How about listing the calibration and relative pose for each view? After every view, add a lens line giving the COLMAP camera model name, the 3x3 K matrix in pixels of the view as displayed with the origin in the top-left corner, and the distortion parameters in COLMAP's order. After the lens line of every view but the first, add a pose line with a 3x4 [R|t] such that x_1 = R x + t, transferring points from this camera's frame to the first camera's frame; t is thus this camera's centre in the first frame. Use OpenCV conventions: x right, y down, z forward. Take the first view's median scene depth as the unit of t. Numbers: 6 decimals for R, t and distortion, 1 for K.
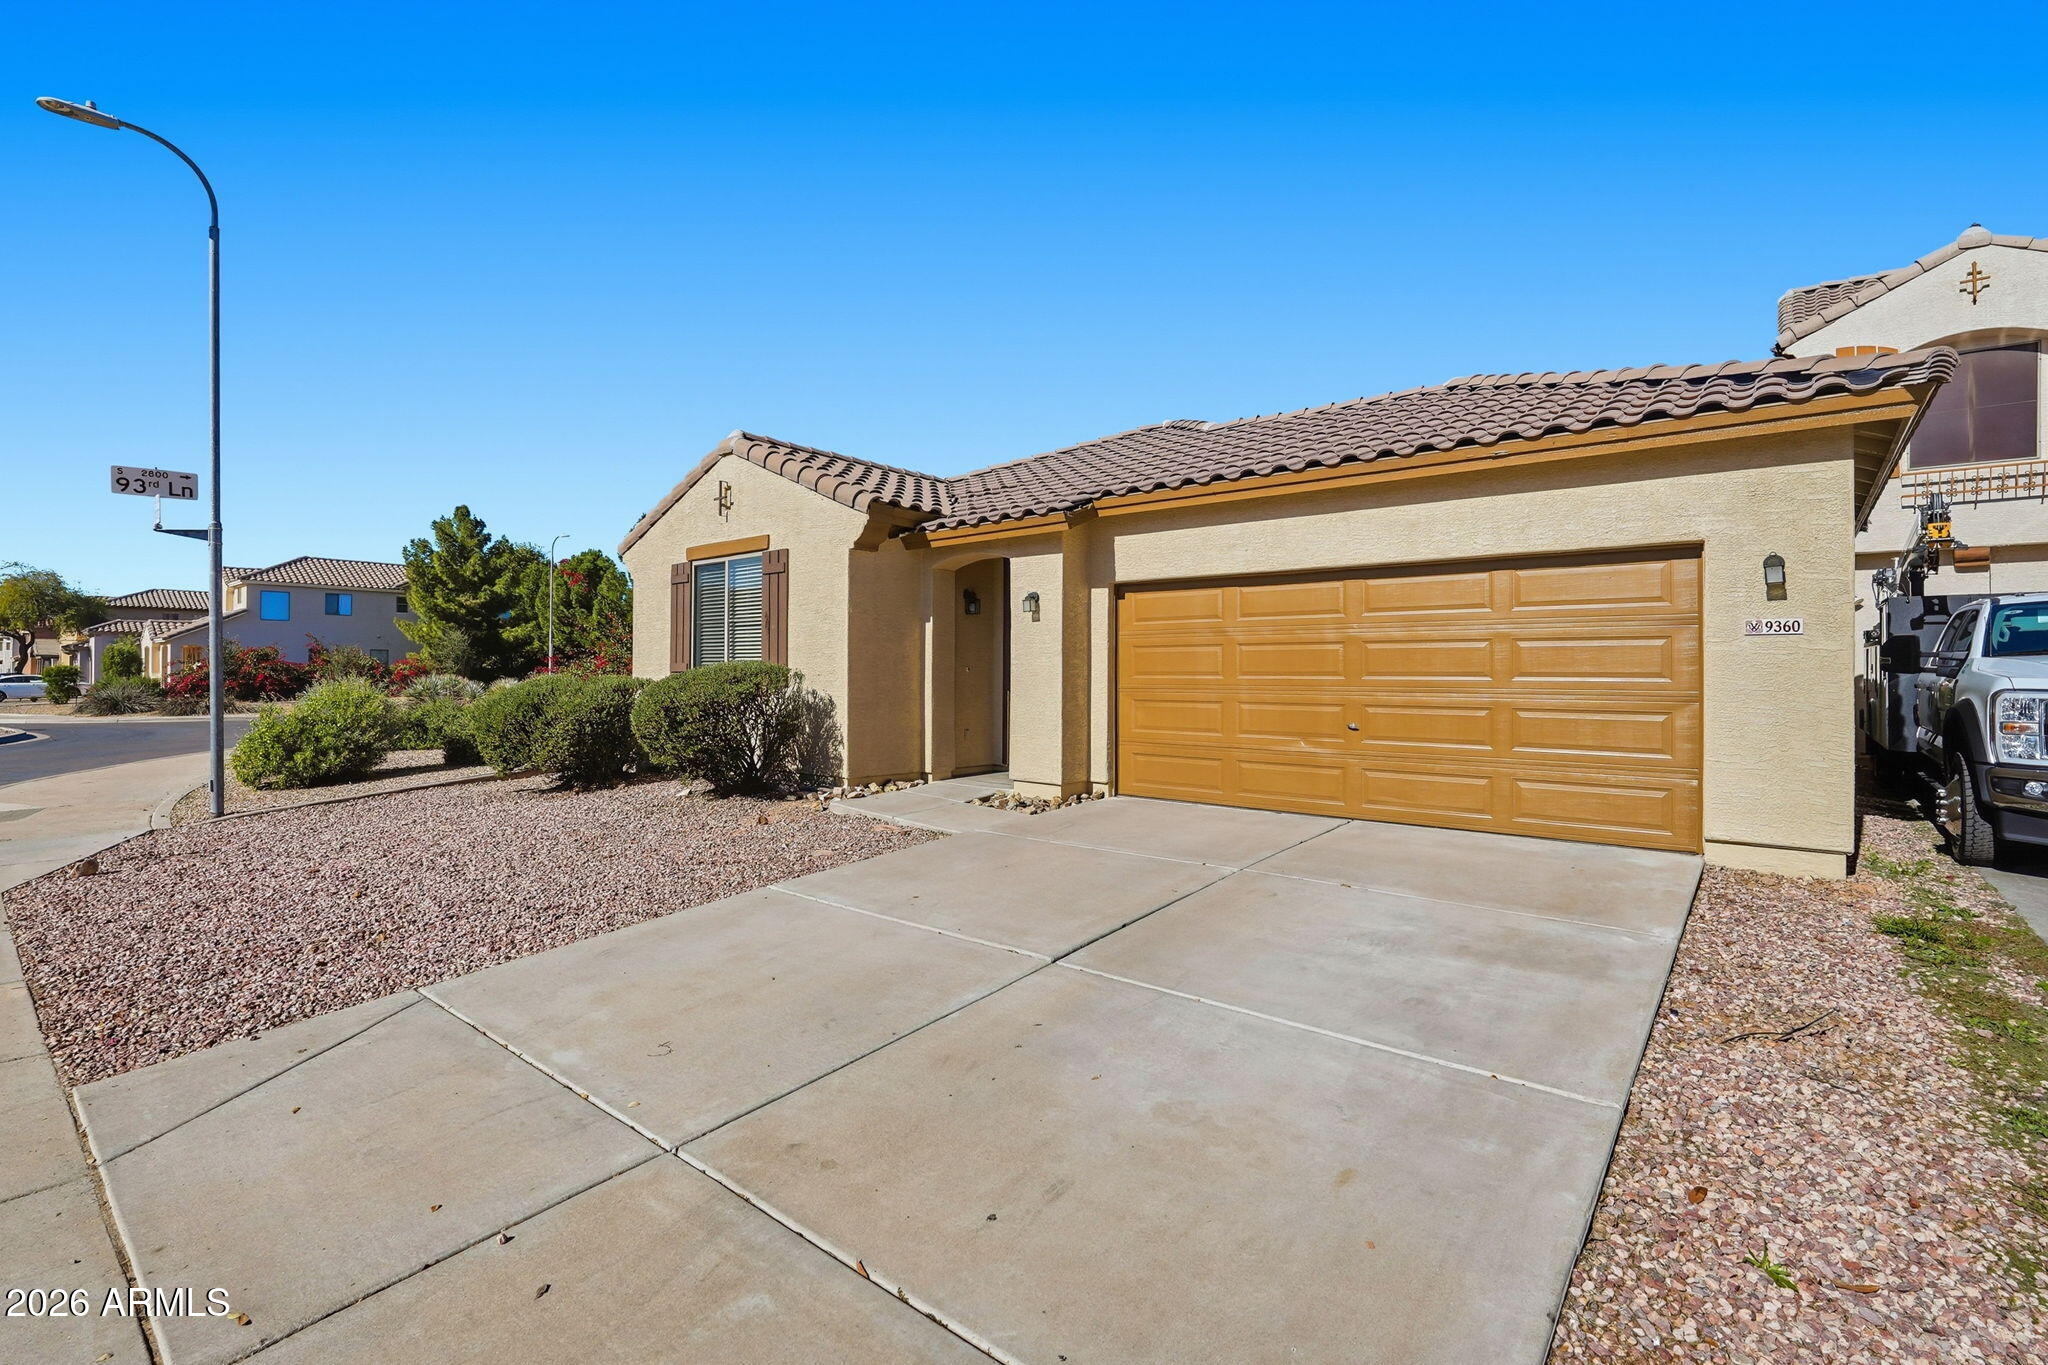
lens RADIAL K [[909.7, 0, 1026.5], [0, 909.7, 687.8], [0, 0, 1]] dist [-0.017409, 0.008618]
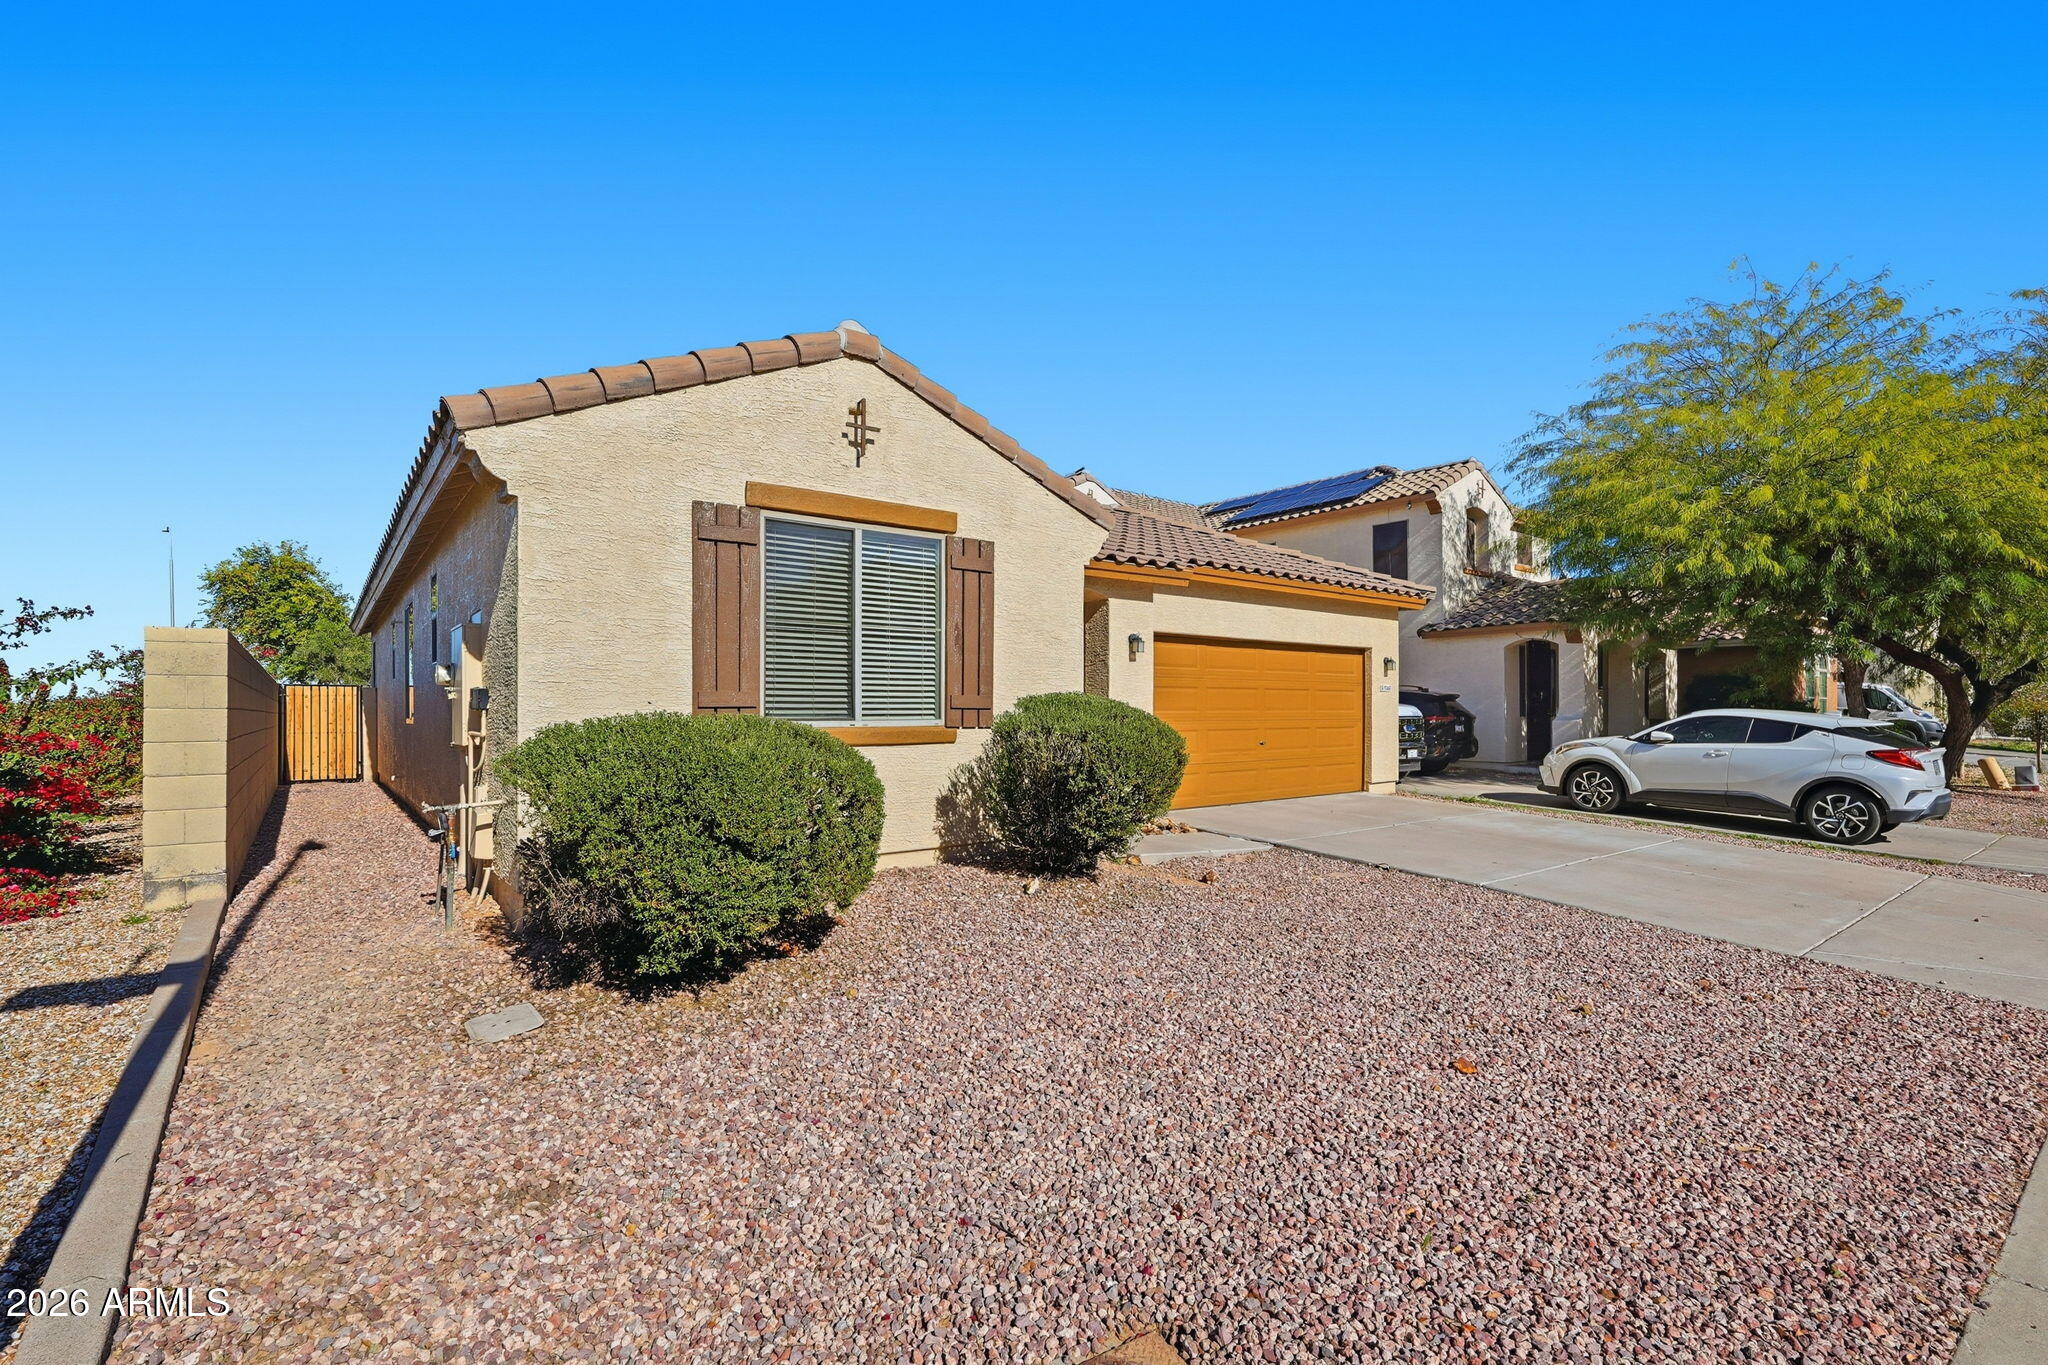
lens RADIAL K [[919.4, 0, 1013.4], [0, 919.4, 681.9], [0, 0, 1]] dist [-0.020858, 0.011404]
pose [[0.227454, 0.017408, 0.973633, -1.057049], [0.003679, 0.999818, -0.018736, -0.027088], [-0.973782, 0.007843, 0.227349, 0.871096]]
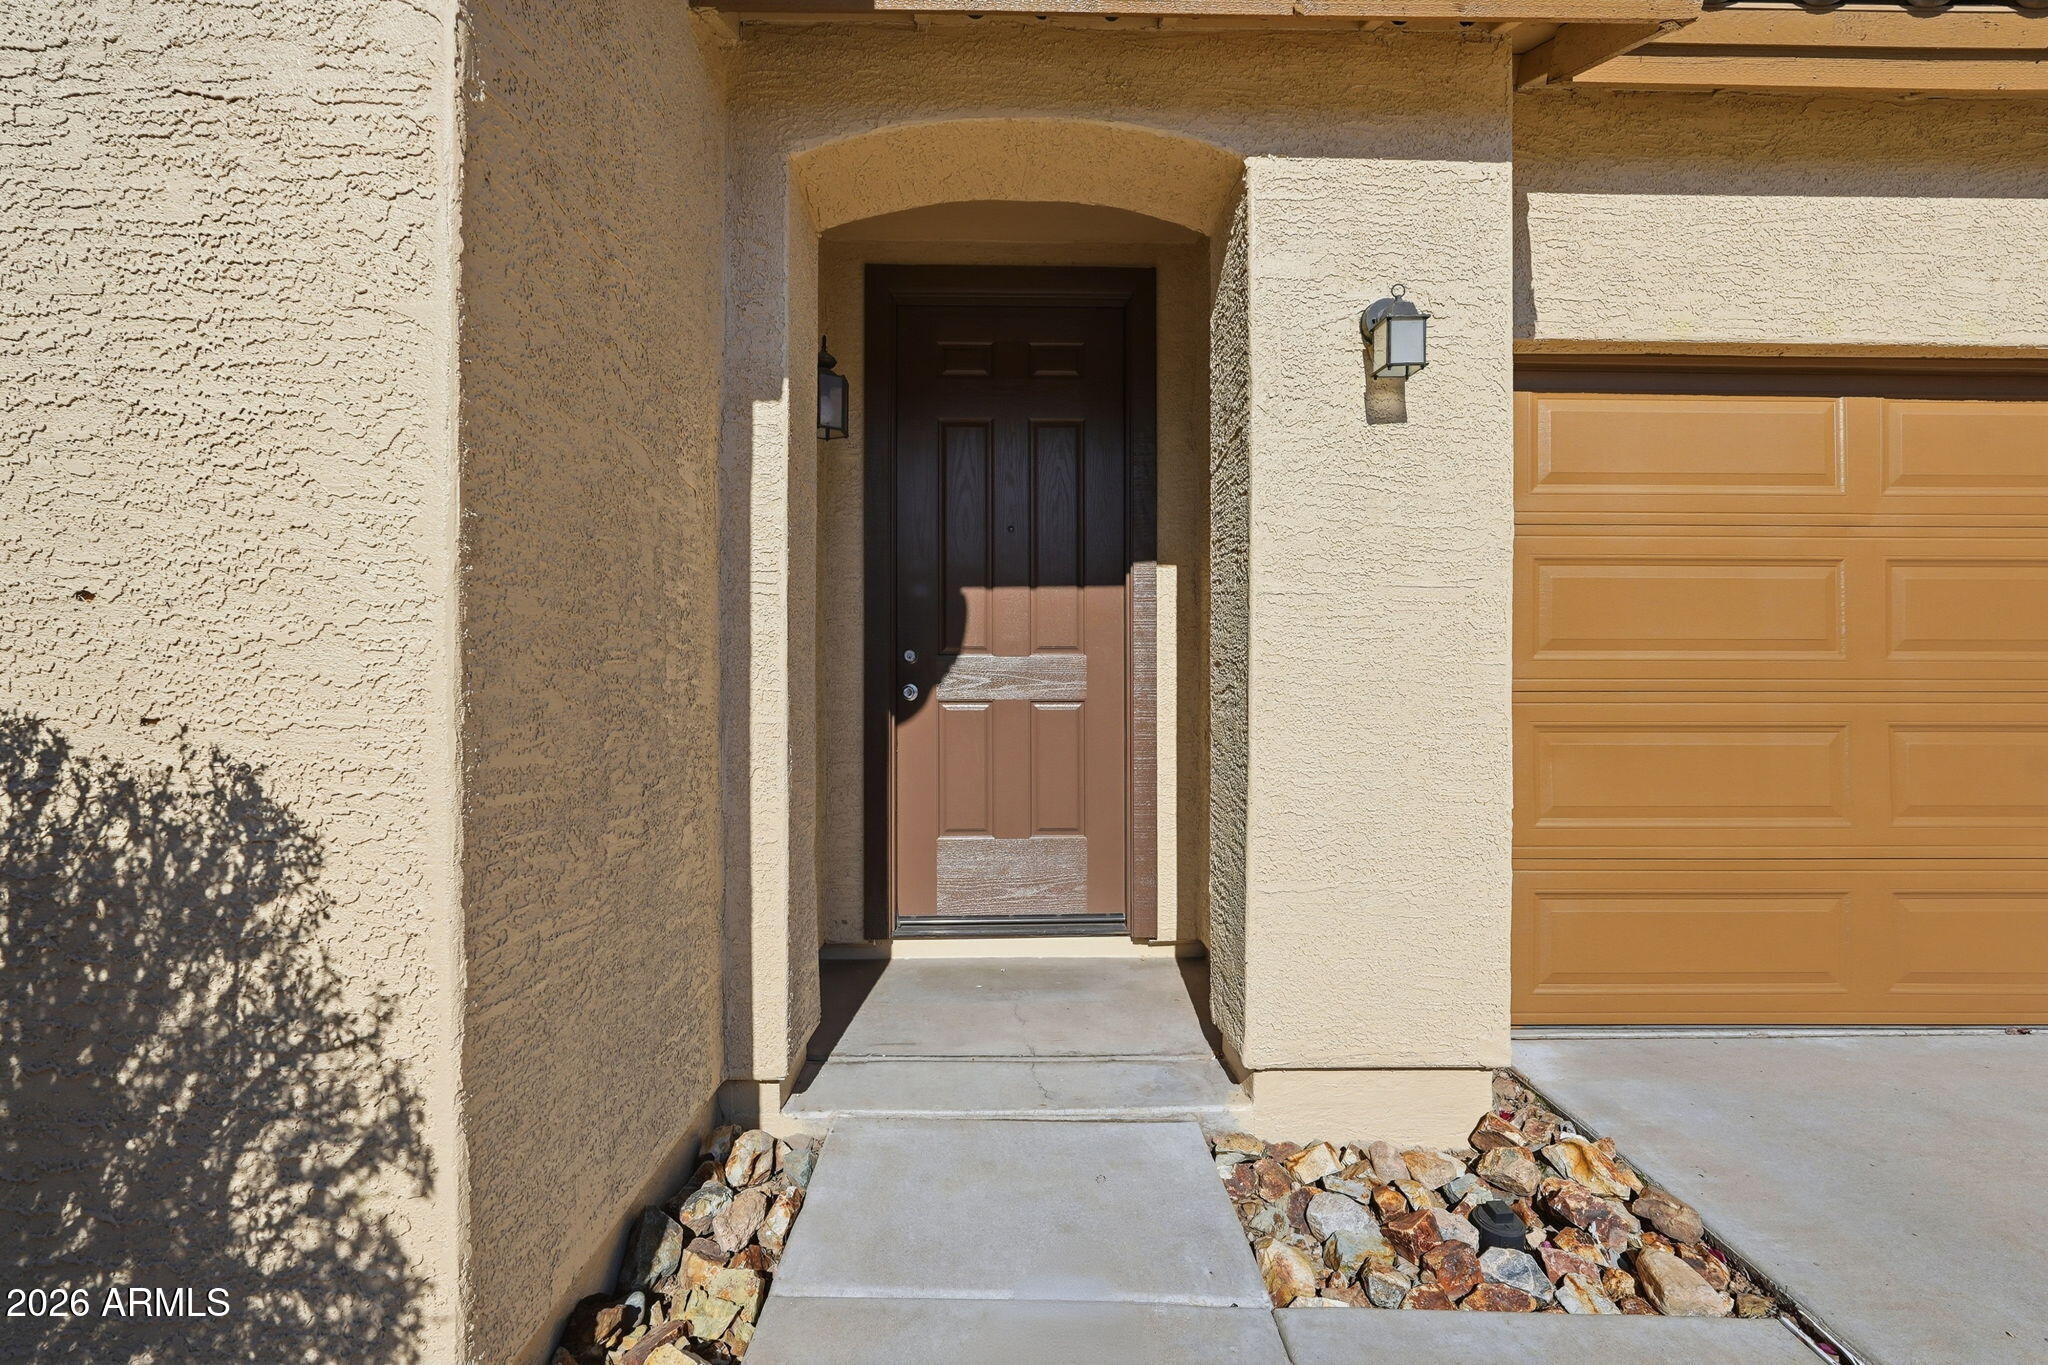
lens RADIAL K [[891.3, 0, 1024.5], [0, 891.3, 701.6], [0, 0, 1]] dist [-0.004066, -0.000212]
pose [[0.761075, -0.009504, 0.648594, -0.217822], [0.013057, 0.999915, -0.000670, 0.001918], [-0.648532, 0.008979, 0.761134, 0.861200]]
